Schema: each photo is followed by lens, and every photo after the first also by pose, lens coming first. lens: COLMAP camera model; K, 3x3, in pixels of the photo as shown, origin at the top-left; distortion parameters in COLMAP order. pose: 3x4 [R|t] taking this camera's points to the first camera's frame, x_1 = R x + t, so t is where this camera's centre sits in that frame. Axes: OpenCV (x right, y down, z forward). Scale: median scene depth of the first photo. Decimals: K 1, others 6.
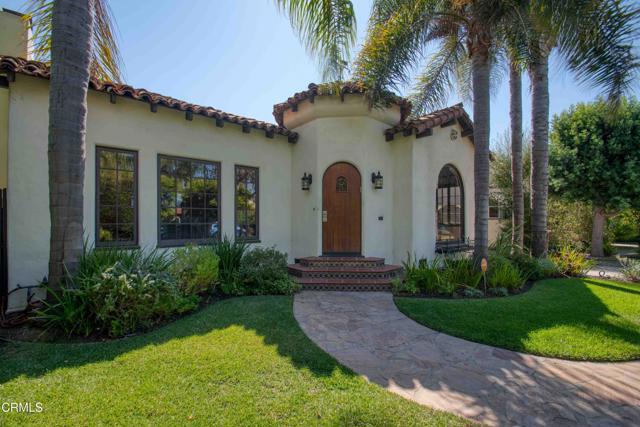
lens RADIAL K [[281.6, 0, 313.9], [0, 281.6, 224.0], [0, 0, 1]] dist [-0.009377, -0.000579]
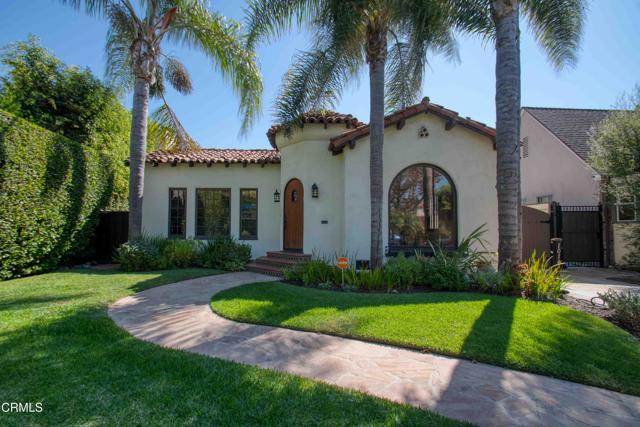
lens RADIAL K [[281.6, 0, 313.9], [0, 281.6, 224.0], [0, 0, 1]] dist [-0.009377, -0.000579]
pose [[0.762672, -0.000987, -0.646784, 1.006573], [-0.006053, 0.999944, -0.008663, -0.002254], [0.646757, 0.010522, 0.762624, 0.072370]]
